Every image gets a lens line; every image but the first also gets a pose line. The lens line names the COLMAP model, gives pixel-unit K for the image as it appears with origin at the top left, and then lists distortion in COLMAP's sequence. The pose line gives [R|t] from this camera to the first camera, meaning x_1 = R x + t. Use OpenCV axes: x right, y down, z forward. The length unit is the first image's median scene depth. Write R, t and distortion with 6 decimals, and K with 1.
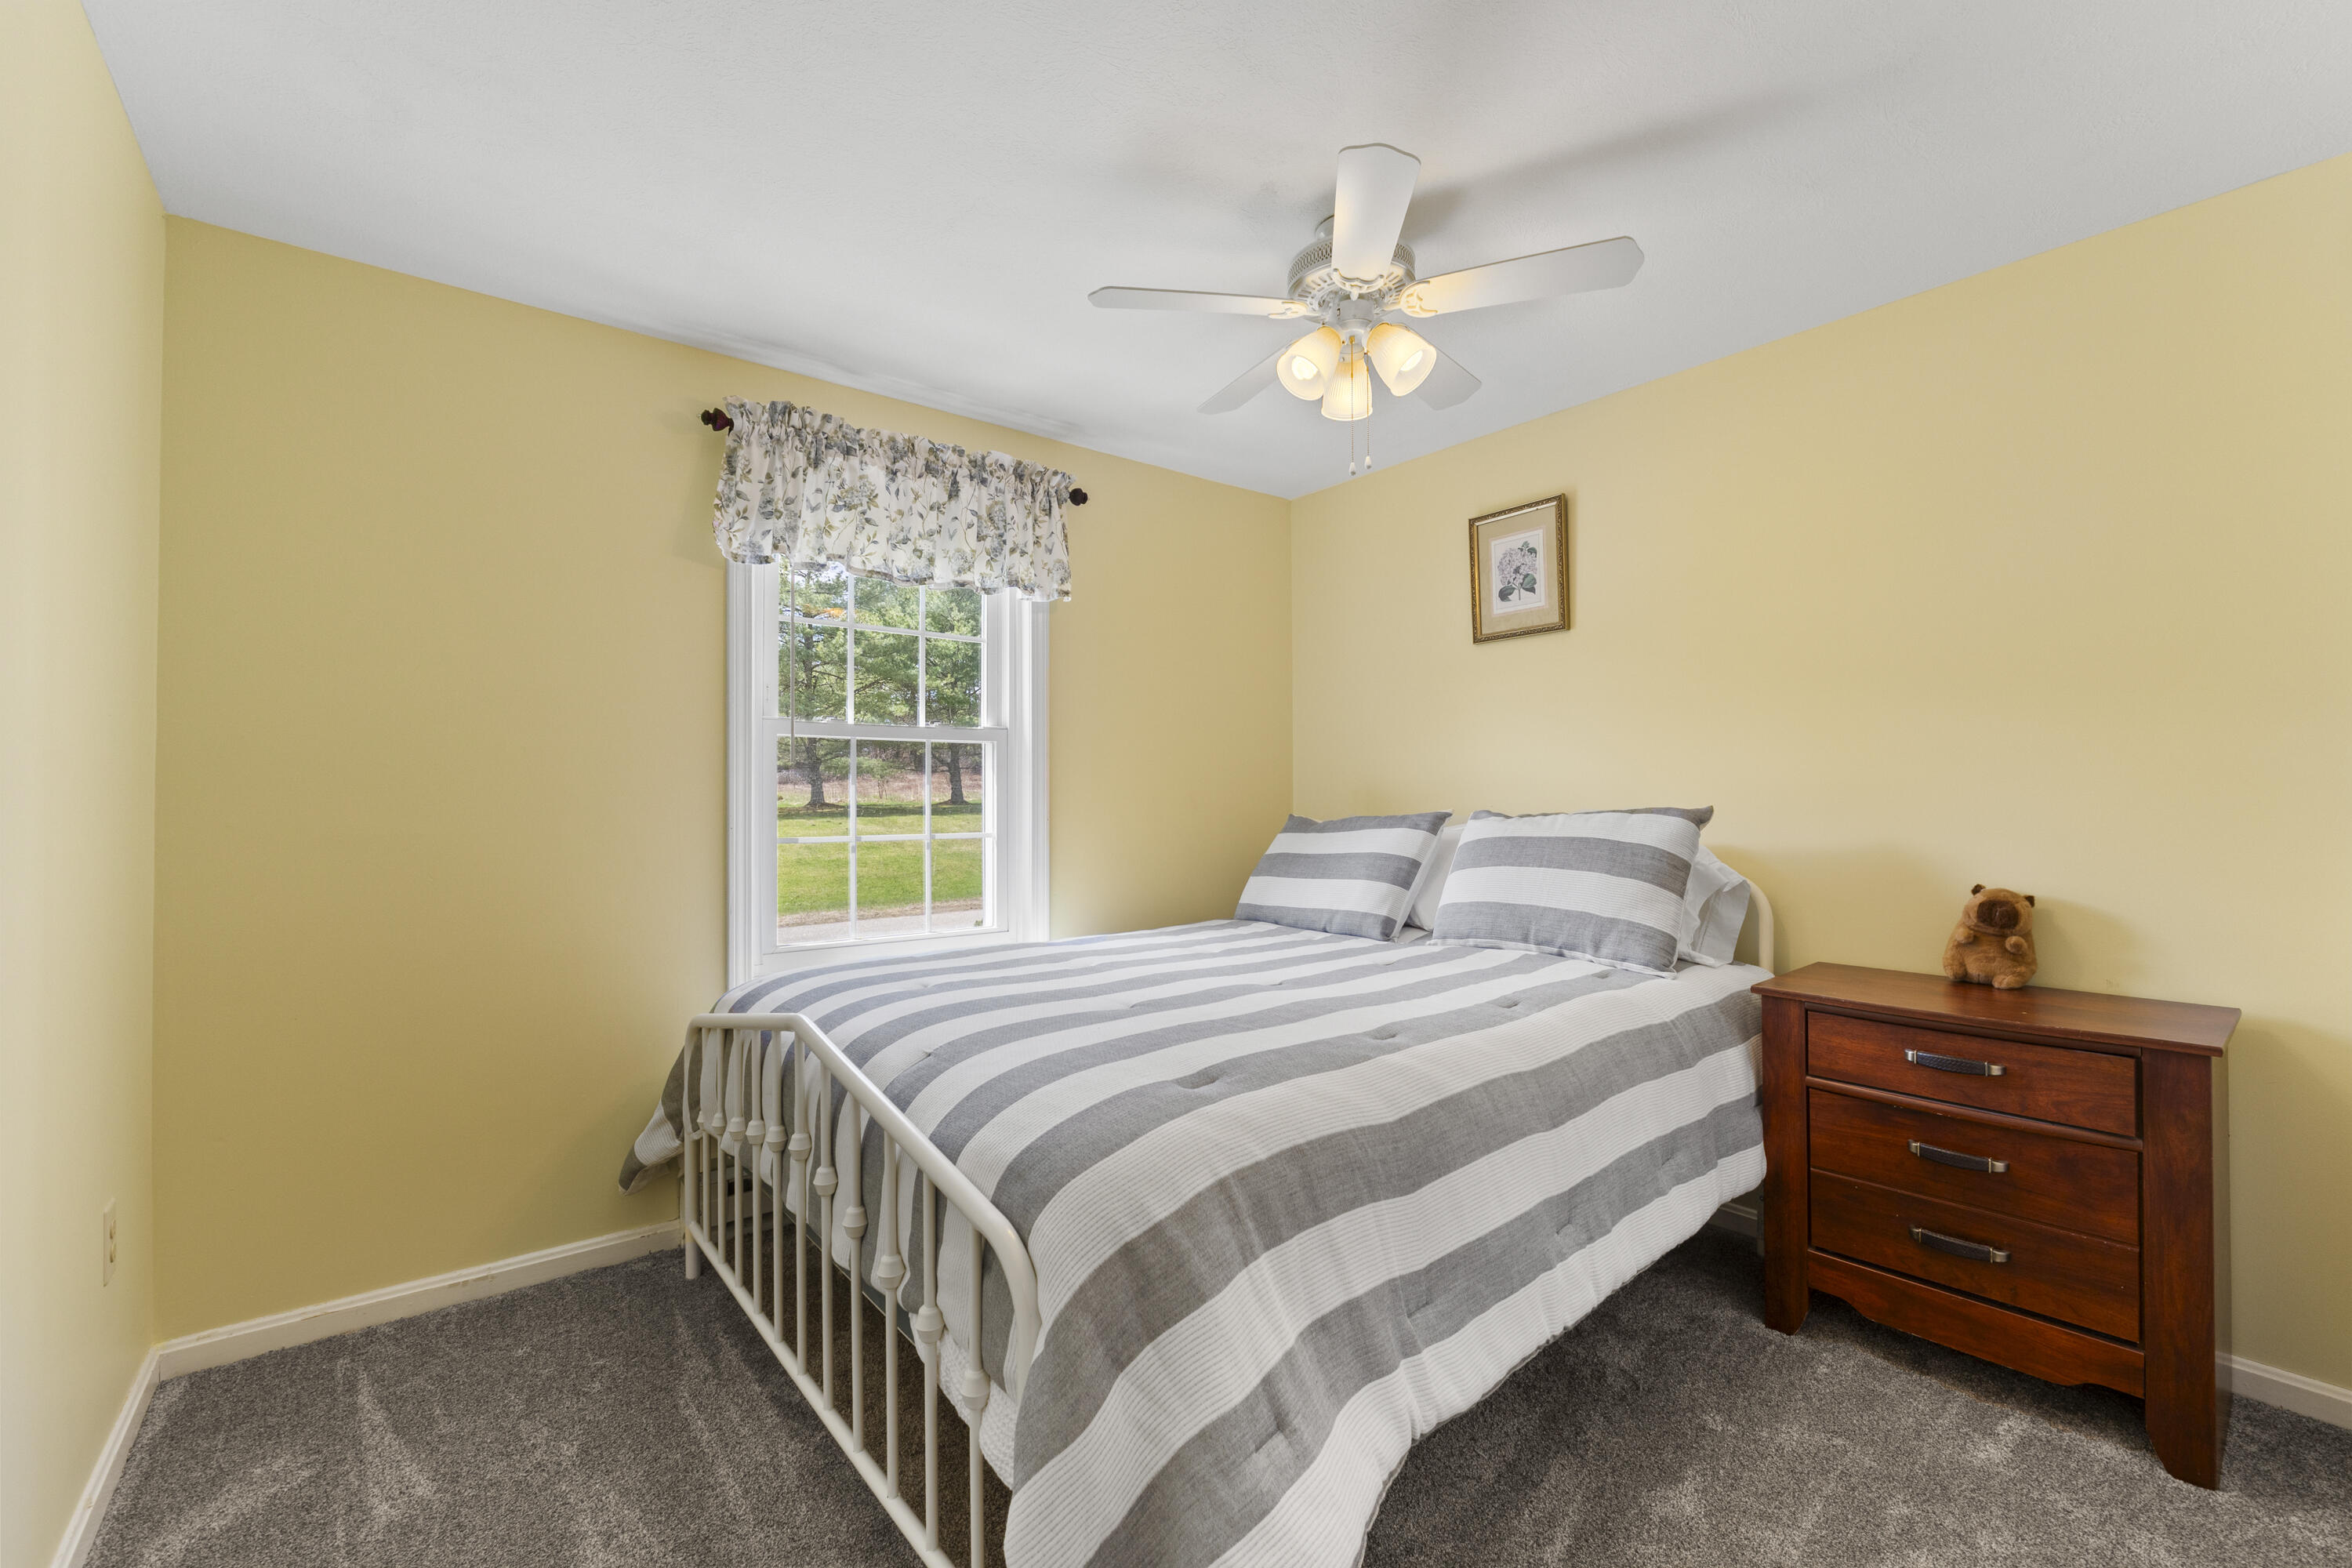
lens RADIAL K [[987.8, 0, 1185.1], [0, 987.8, 790.7], [0, 0, 1]] dist [-0.007155, -0.000446]
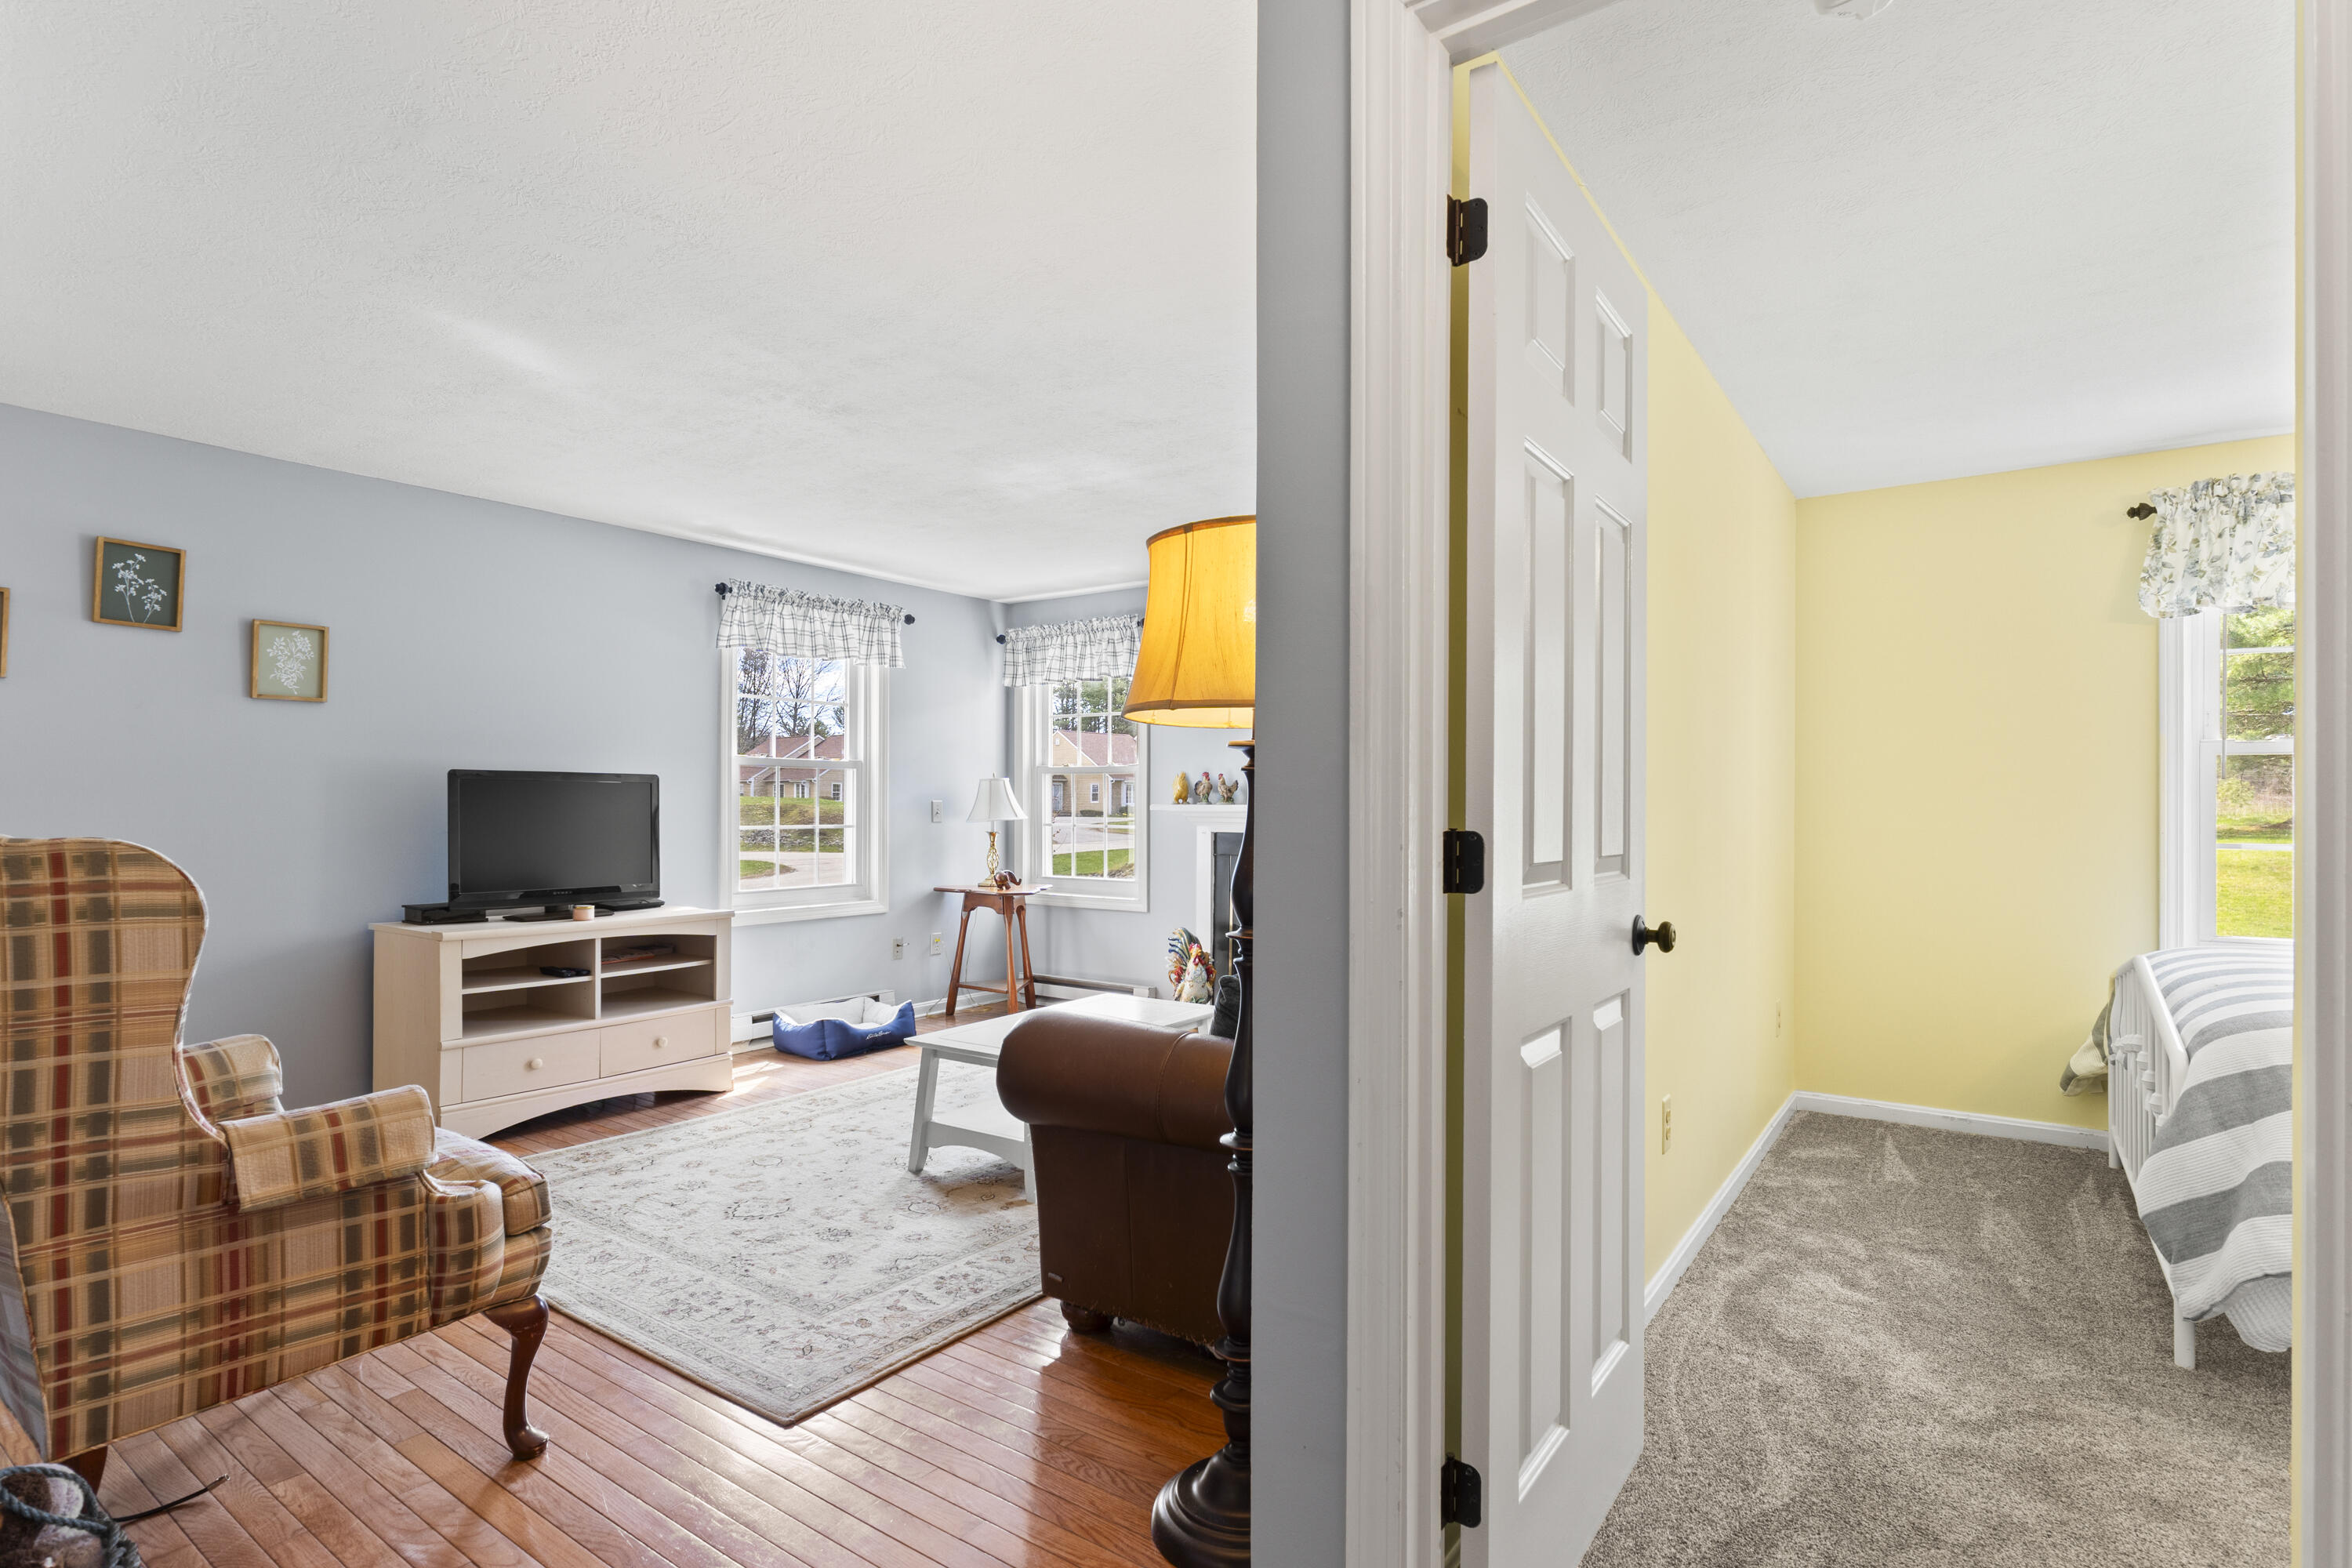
lens RADIAL K [[1134.7, 0, 1181.4], [0, 1134.7, 791.8], [0, 0, 1]] dist [-0.002197, -0.000770]
pose [[0.267418, -0.006375, -0.963560, 0.587587], [0.002471, 0.999979, -0.005930, -0.008536], [0.963577, -0.000795, 0.267428, -0.574343]]
